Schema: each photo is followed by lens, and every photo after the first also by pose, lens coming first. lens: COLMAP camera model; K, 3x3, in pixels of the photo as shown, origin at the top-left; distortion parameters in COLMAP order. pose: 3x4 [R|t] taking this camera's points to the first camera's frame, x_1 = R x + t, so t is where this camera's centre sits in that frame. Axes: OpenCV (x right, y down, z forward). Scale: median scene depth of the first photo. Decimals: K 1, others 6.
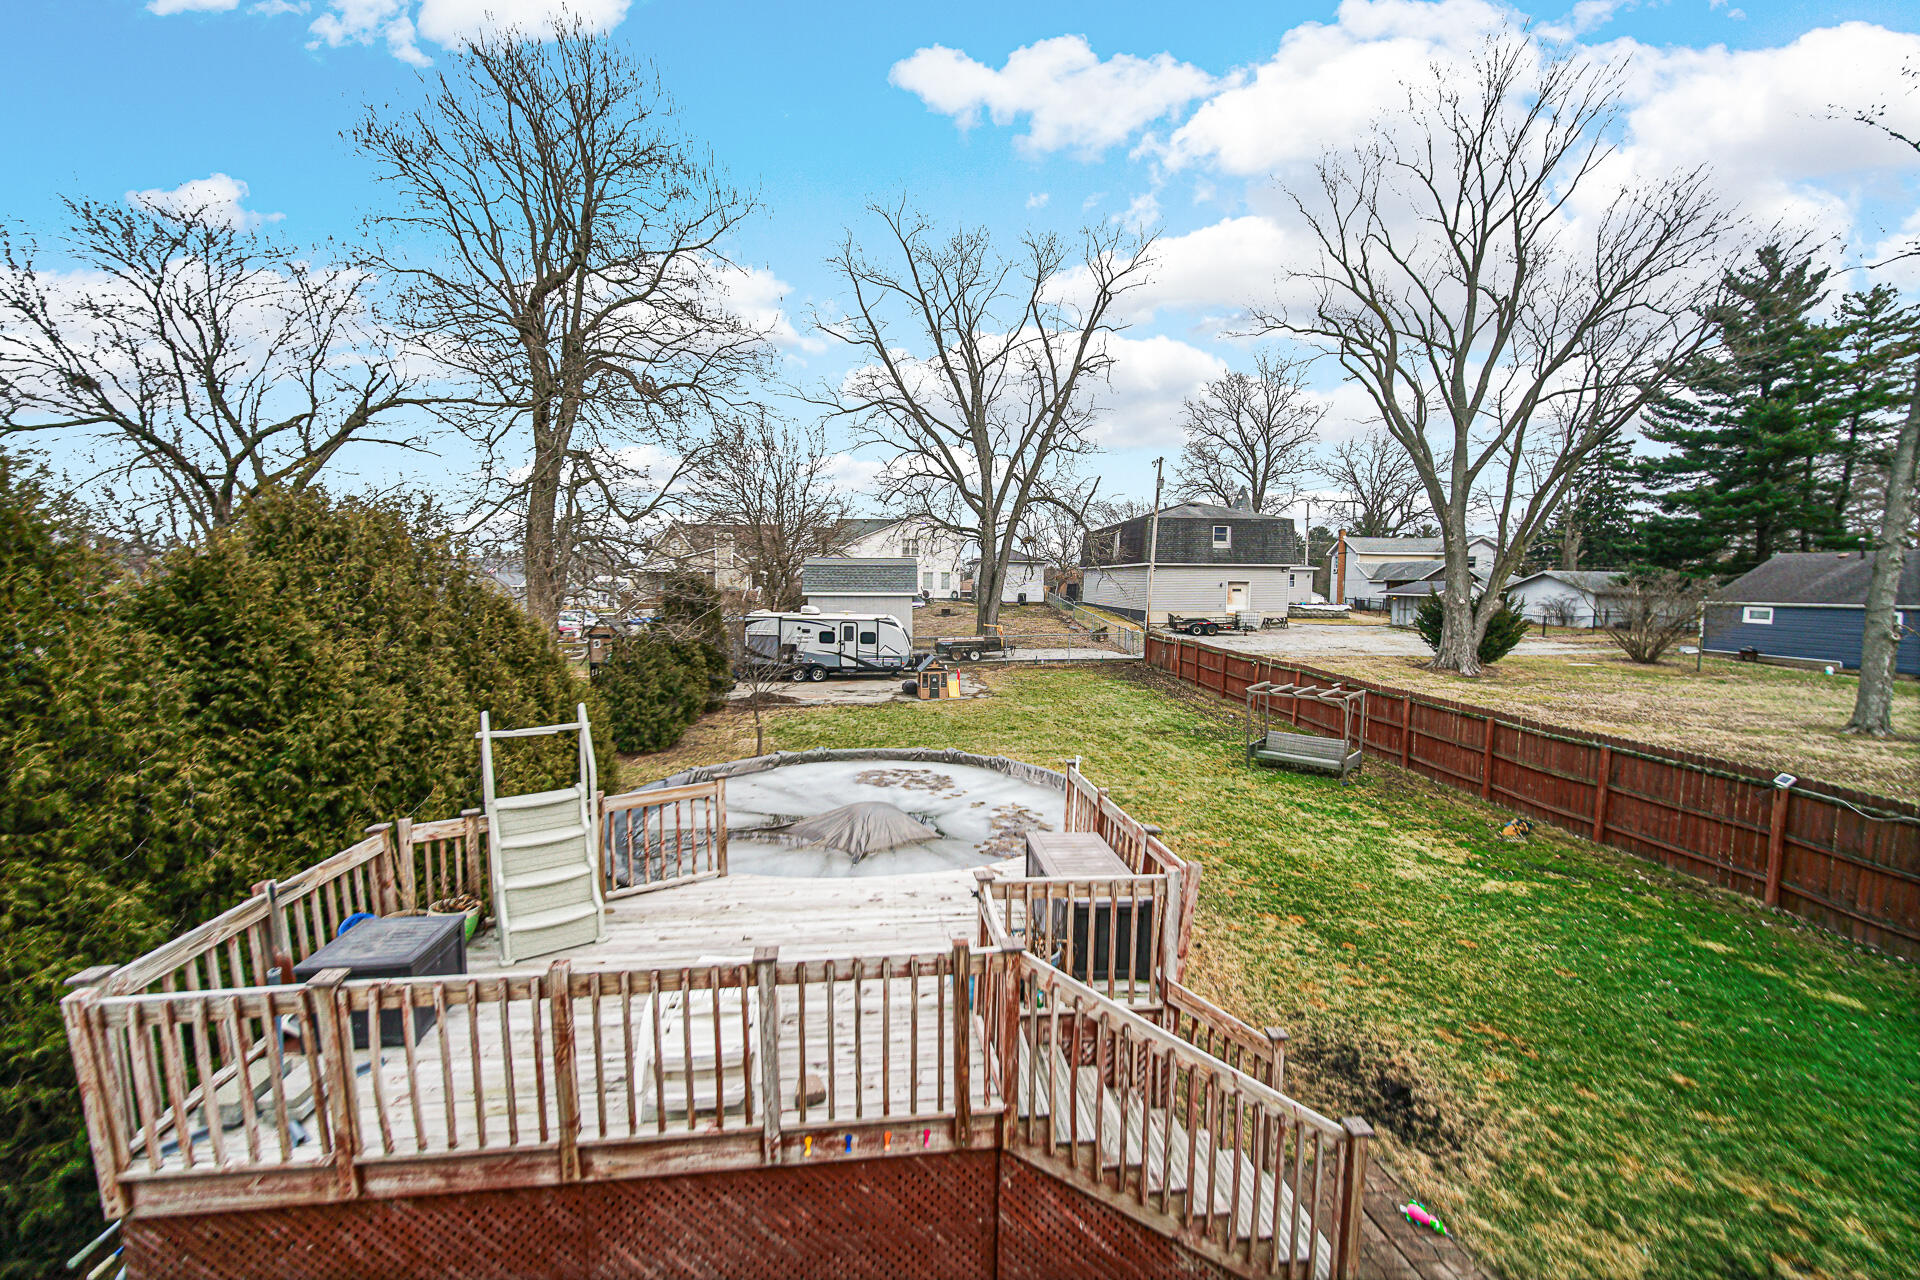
lens RADIAL K [[775.6, 0, 951.0], [0, 775.6, 643.7], [0, 0, 1]] dist [-0.000287, -0.000100]
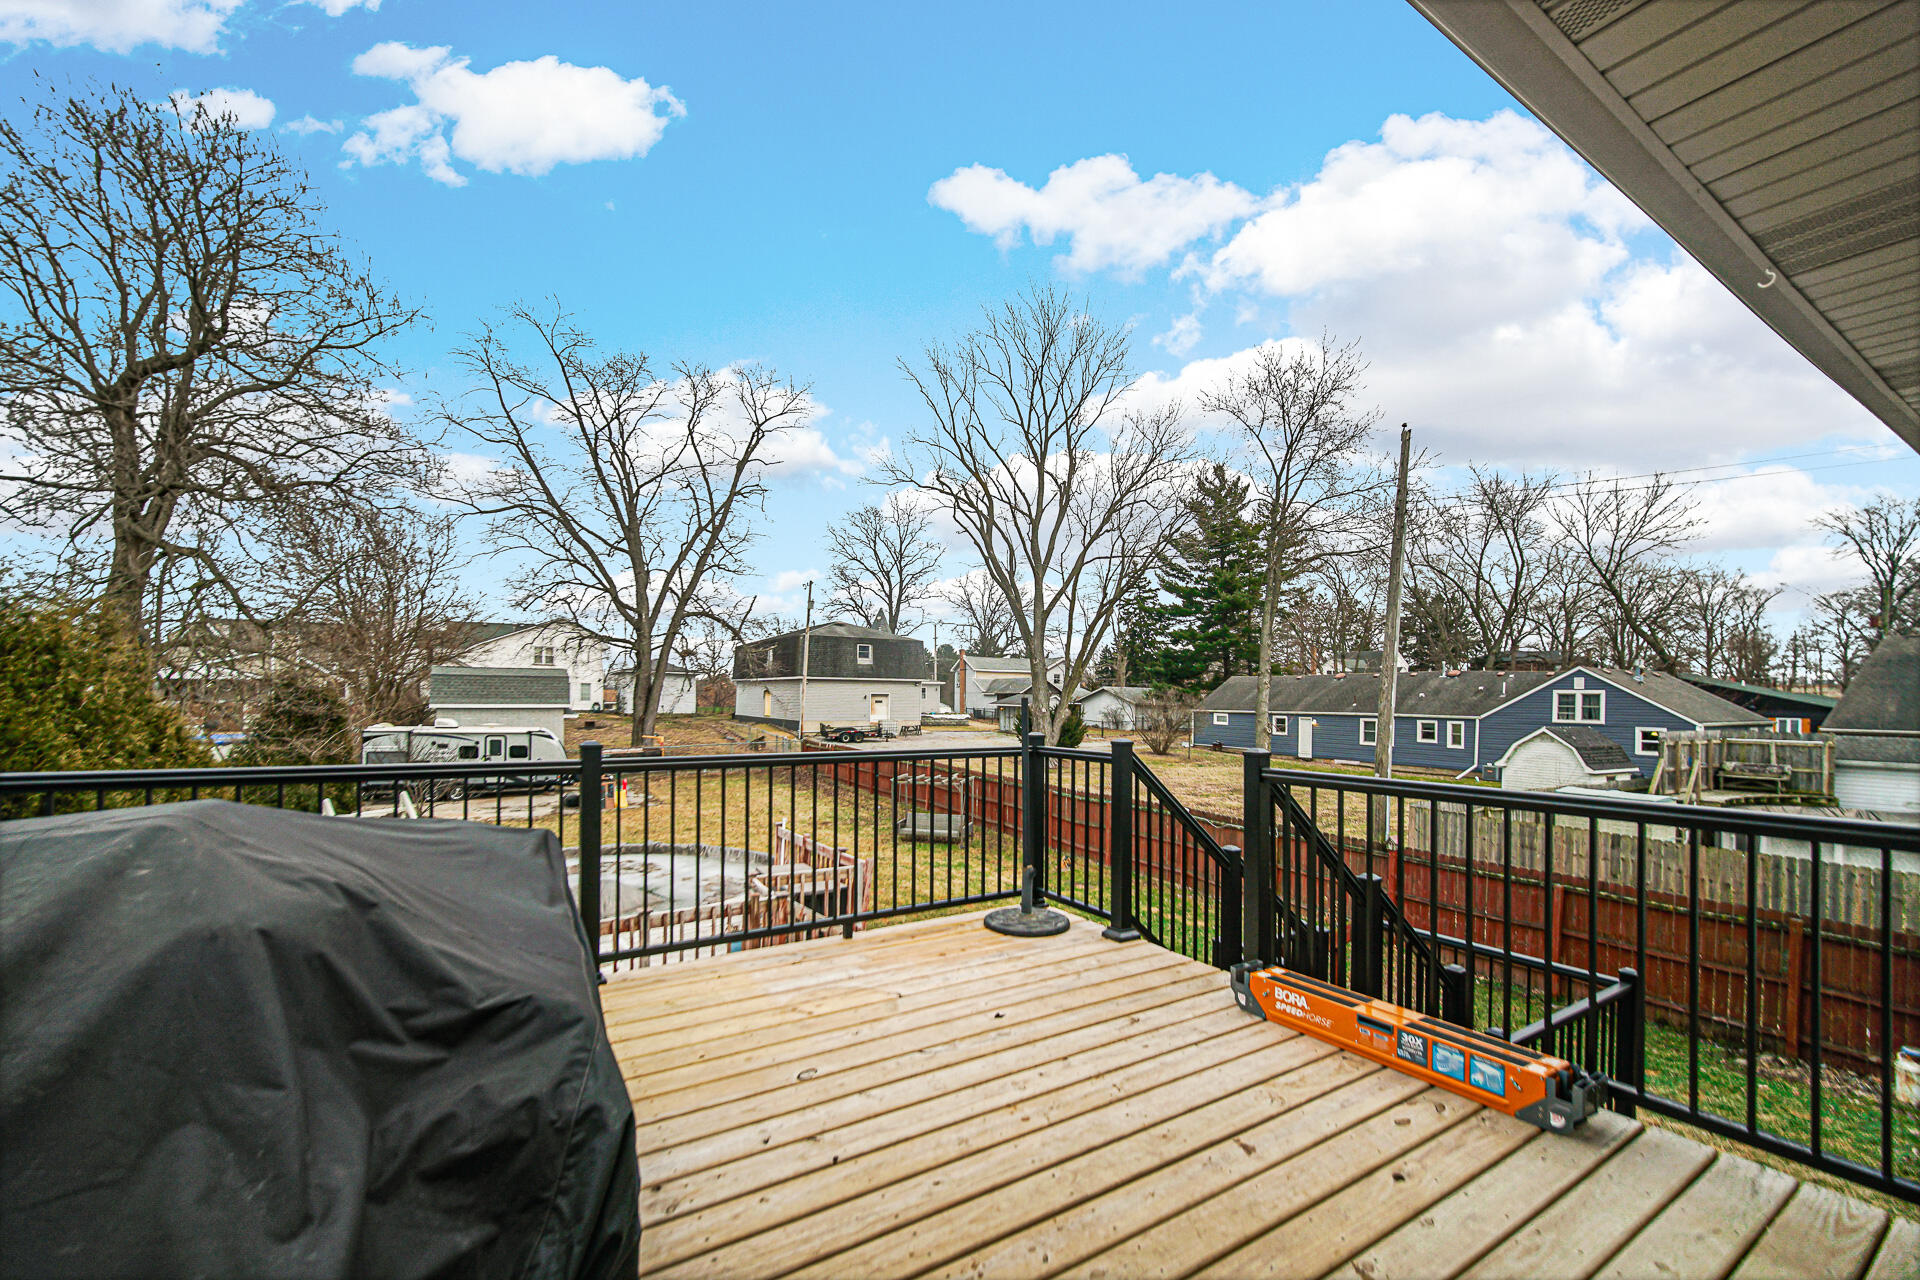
lens RADIAL K [[798.7, 0, 948.1], [0, 798.7, 700.1], [0, 0, 1]] dist [0.000249, -0.000072]
pose [[0.903693, 0.000476, 0.428181, -0.041793], [0.029858, 0.997495, -0.064125, 0.006709], [-0.427139, 0.070734, 0.901415, -0.100236]]
